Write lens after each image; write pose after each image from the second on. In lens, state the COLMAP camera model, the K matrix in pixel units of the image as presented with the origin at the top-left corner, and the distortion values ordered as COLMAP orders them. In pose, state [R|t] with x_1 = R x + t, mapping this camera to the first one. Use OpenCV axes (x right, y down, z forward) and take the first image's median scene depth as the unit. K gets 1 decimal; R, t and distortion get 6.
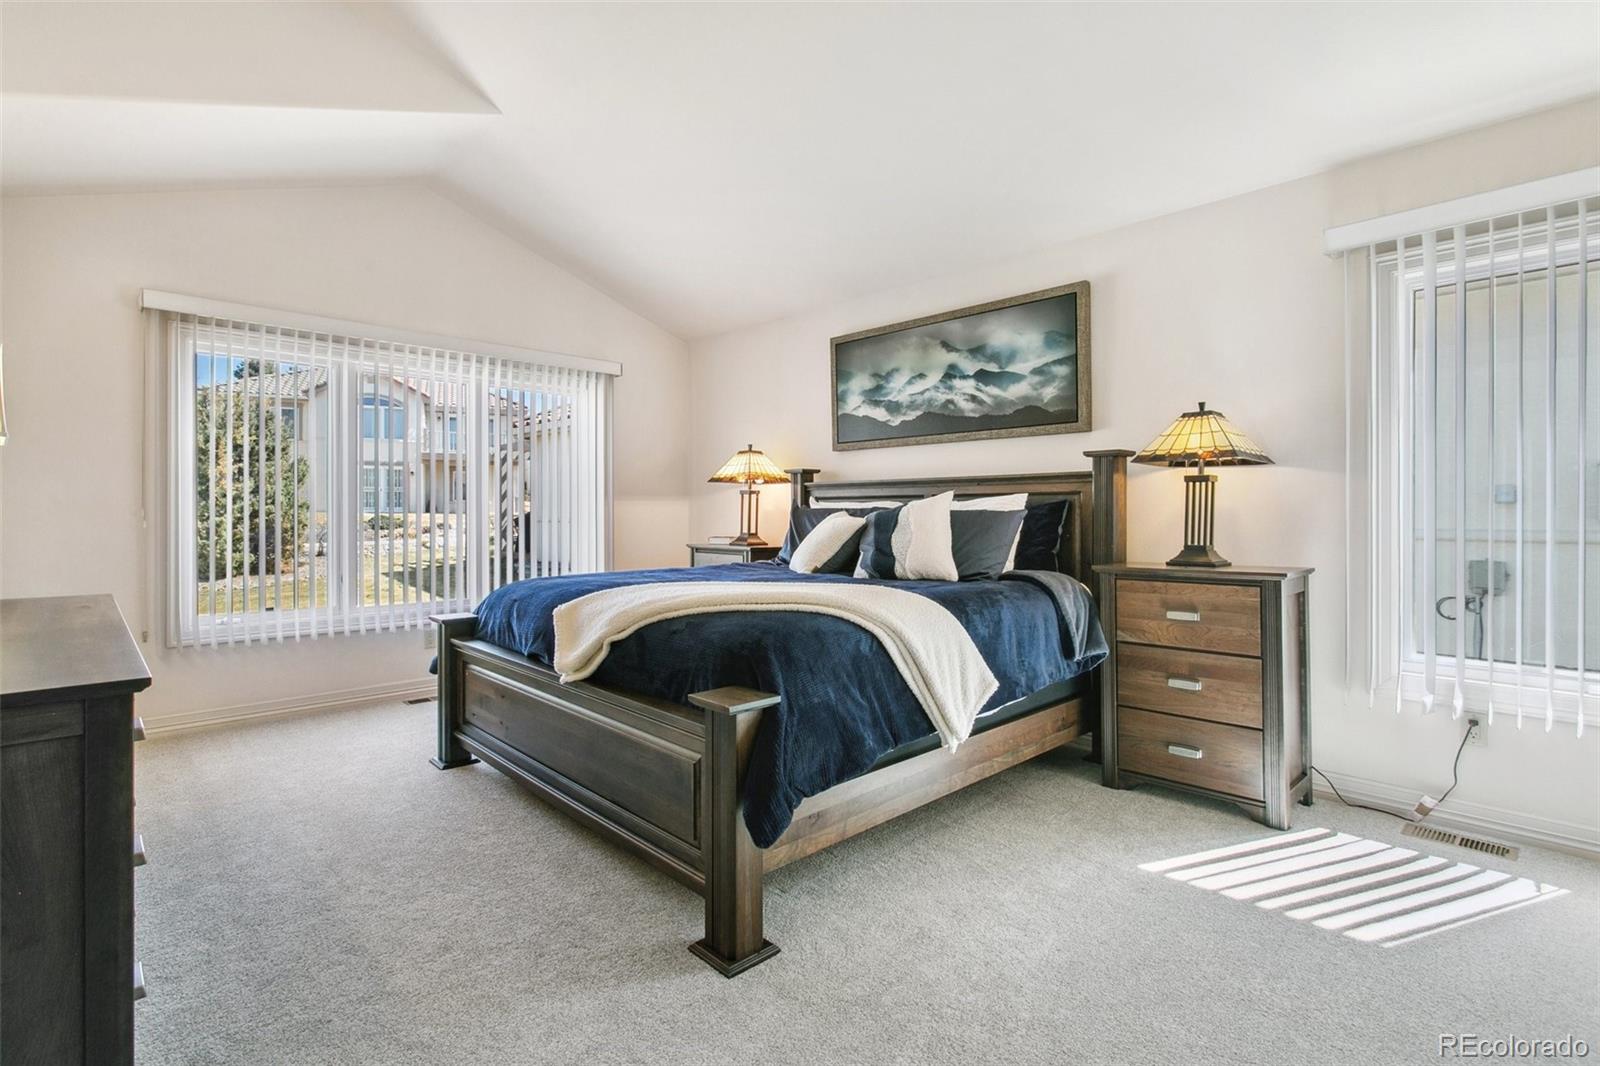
lens RADIAL K [[753.9, 0, 813.7], [0, 753.9, 517.0], [0, 0, 1]] dist [0.004201, 0.001321]
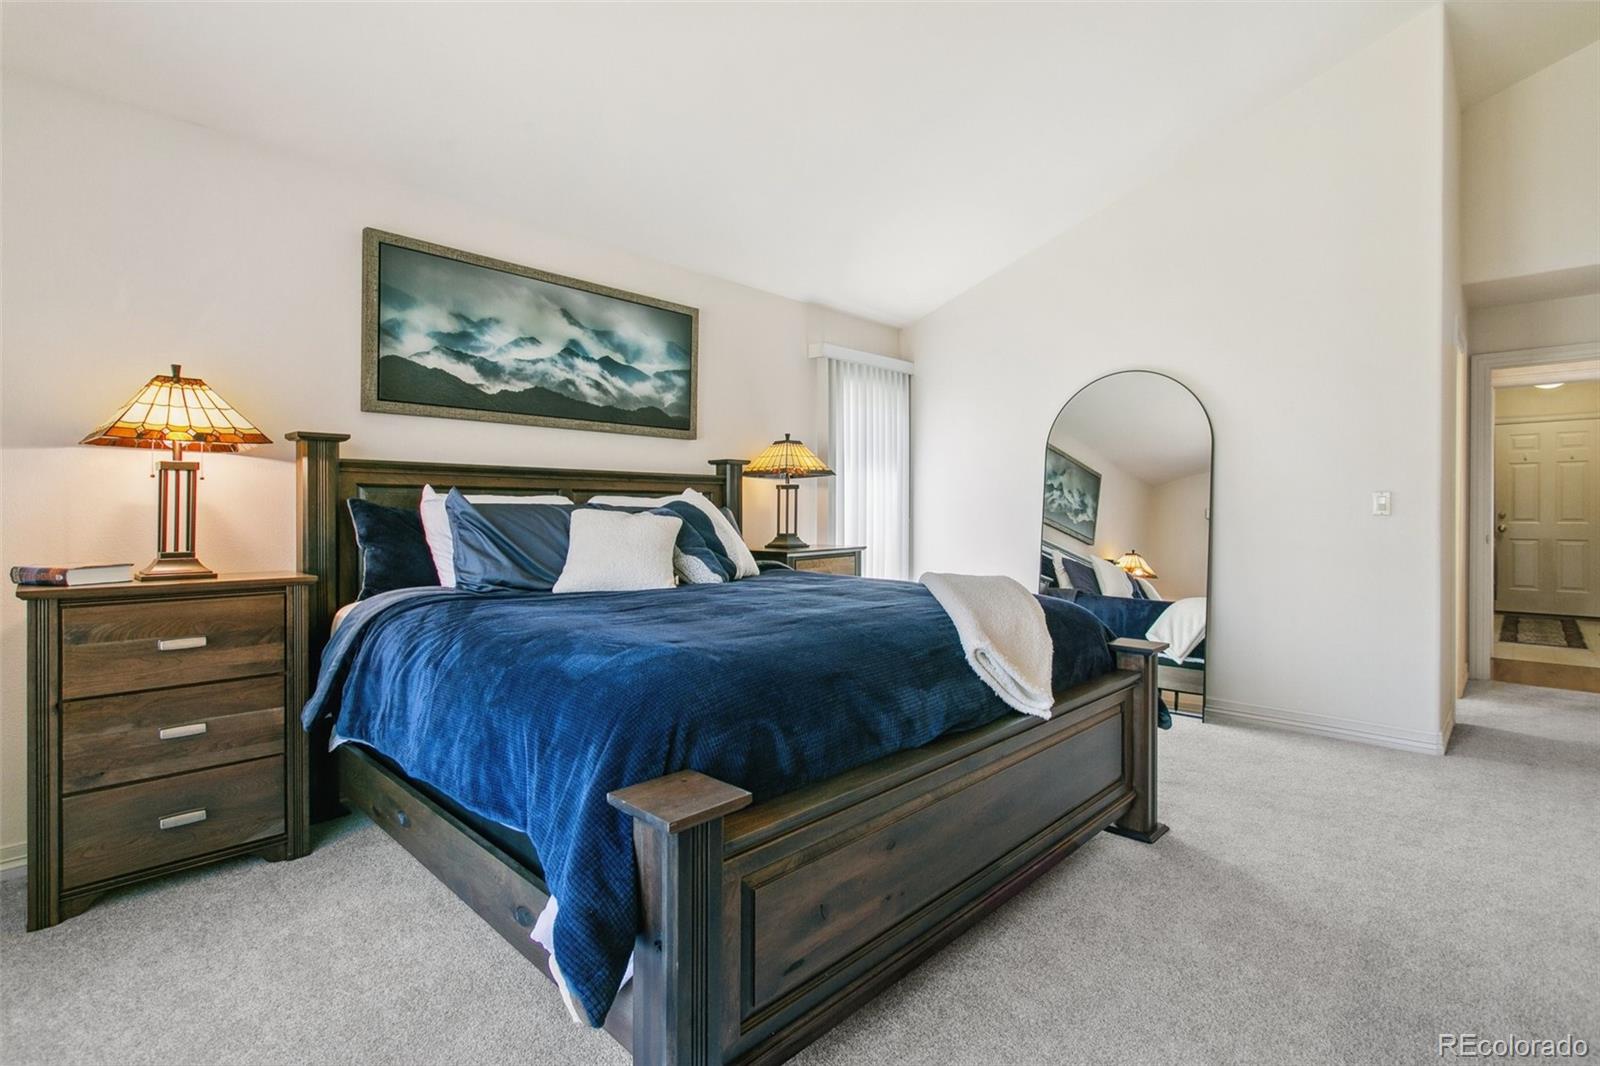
lens RADIAL K [[753.9, 0, 802.1], [0, 753.9, 525.2], [0, 0, 1]] dist [0.004201, 0.001321]
pose [[-0.010541, -0.019656, 0.999751, -0.705751], [0.001241, 0.999806, 0.019670, -0.004846], [-0.999944, 0.001448, -0.010514, 0.754335]]
